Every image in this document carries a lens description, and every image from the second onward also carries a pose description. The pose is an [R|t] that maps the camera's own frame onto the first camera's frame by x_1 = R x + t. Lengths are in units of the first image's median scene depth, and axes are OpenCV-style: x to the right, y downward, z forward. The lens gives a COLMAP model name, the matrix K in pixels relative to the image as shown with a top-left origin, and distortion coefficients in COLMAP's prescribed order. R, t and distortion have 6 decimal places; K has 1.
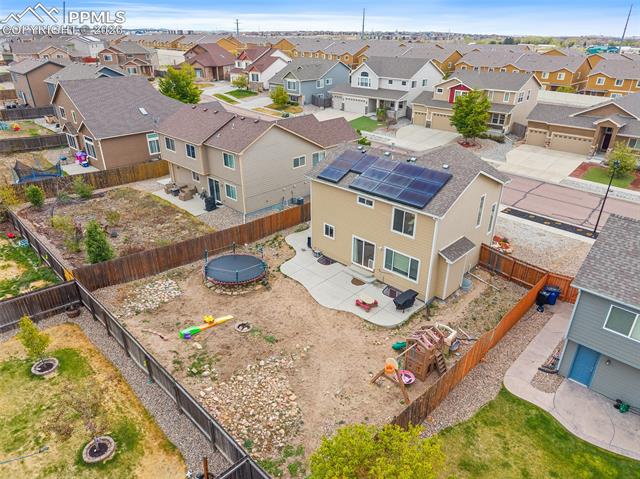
lens RADIAL K [[427.9, 0, 320.0], [0, 427.9, 239.5], [0, 0, 1]] dist [0.038697, -0.050840]
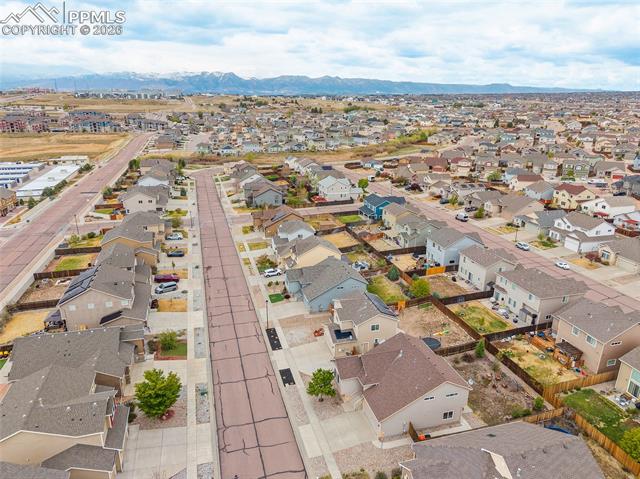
lens RADIAL K [[446.4, 0, 320.0], [0, 446.4, 239.5], [0, 0, 1]] dist [0.035820, -0.048377]
pose [[-0.866268, -0.170470, 0.469595, -0.753753], [0.203856, 0.737544, 0.643794, -2.203663], [-0.456095, 0.653428, -0.604160, 2.400050]]
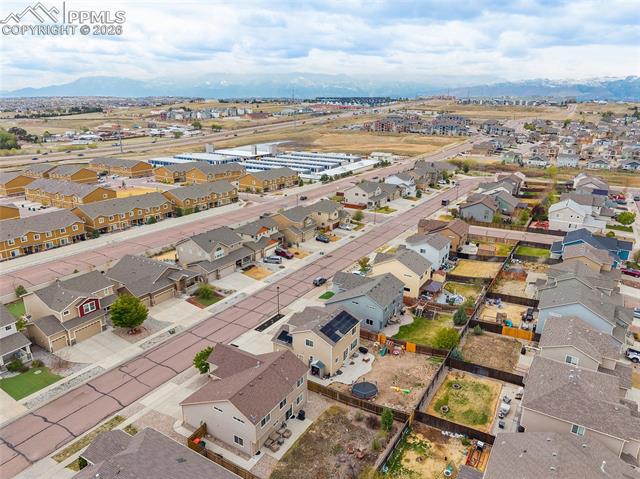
lens RADIAL K [[441.8, 0, 320.0], [0, 441.8, 239.5], [0, 0, 1]] dist [0.007611, 0.001444]
pose [[-0.224893, -0.309848, 0.923806, -1.919244], [0.416999, 0.826278, 0.378651, -1.469151], [-0.880645, 0.470382, -0.056618, 0.891503]]
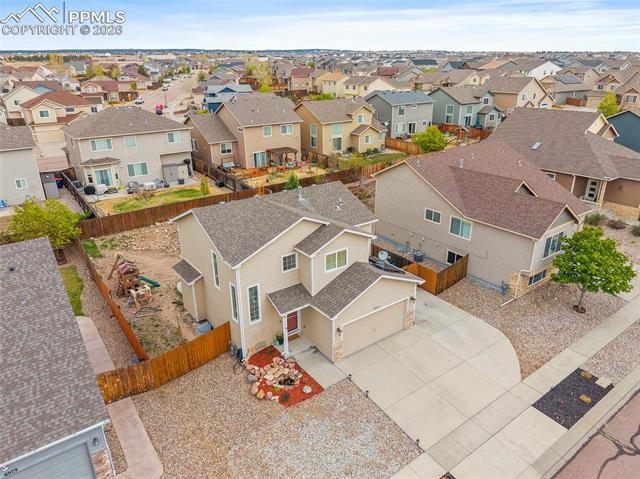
lens RADIAL K [[446.4, 0, 320.0], [0, 446.4, 239.5], [0, 0, 1]] dist [0.035820, -0.048377]
pose [[-0.164927, 0.364599, -0.916442, 1.029251], [-0.424109, 0.812664, 0.399636, -0.510575], [0.890467, 0.454582, 0.020600, 1.025232]]
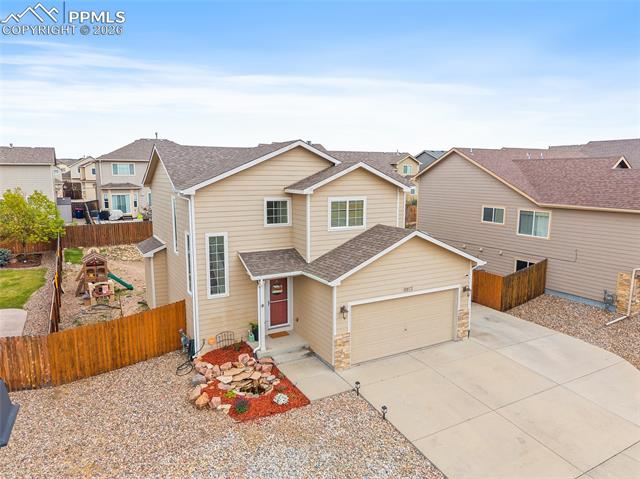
lens RADIAL K [[441.8, 0, 320.0], [0, 441.8, 239.5], [0, 0, 1]] dist [0.007611, 0.001444]
pose [[-0.284416, 0.141271, -0.948235, 0.819197], [-0.423222, 0.868987, 0.256407, -0.266381], [0.860227, 0.474240, -0.187364, 1.171253]]
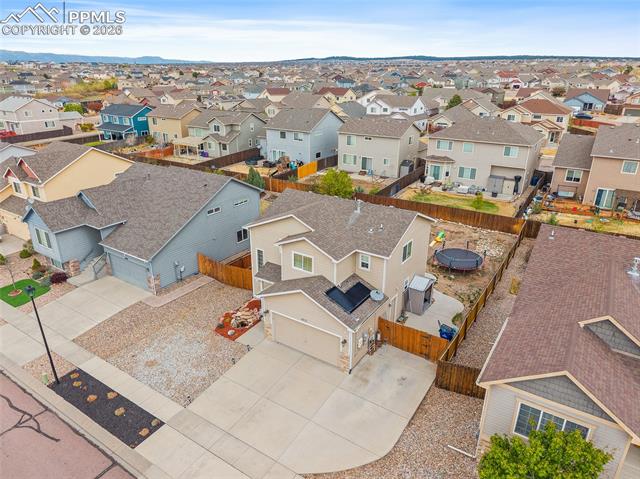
lens RADIAL K [[427.9, 0, 320.0], [0, 427.9, 239.5], [0, 0, 1]] dist [0.038697, -0.050840]
pose [[-0.982881, 0.061731, -0.173593, 0.413268], [-0.086715, 0.676321, 0.731485, -0.831871], [0.162560, 0.734016, -0.659389, 1.621589]]
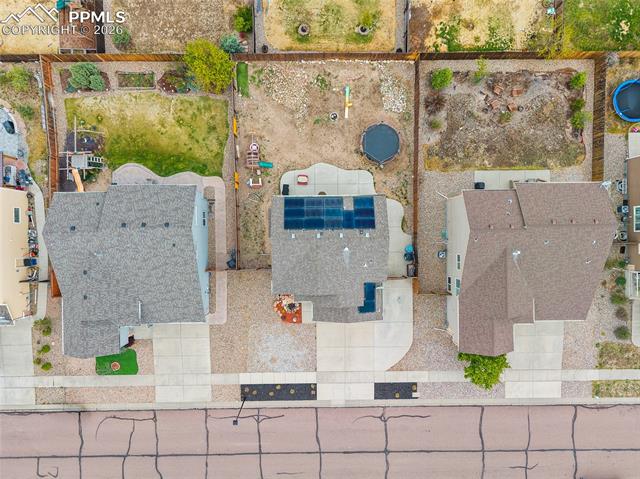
lens RADIAL K [[427.9, 0, 320.0], [0, 427.9, 239.5], [0, 0, 1]] dist [0.038697, -0.050840]
pose [[-0.707468, 0.706564, -0.016034, 0.218804], [-0.335426, -0.315713, 0.887589, -1.267878], [0.622076, 0.633319, 0.460356, 0.329830]]
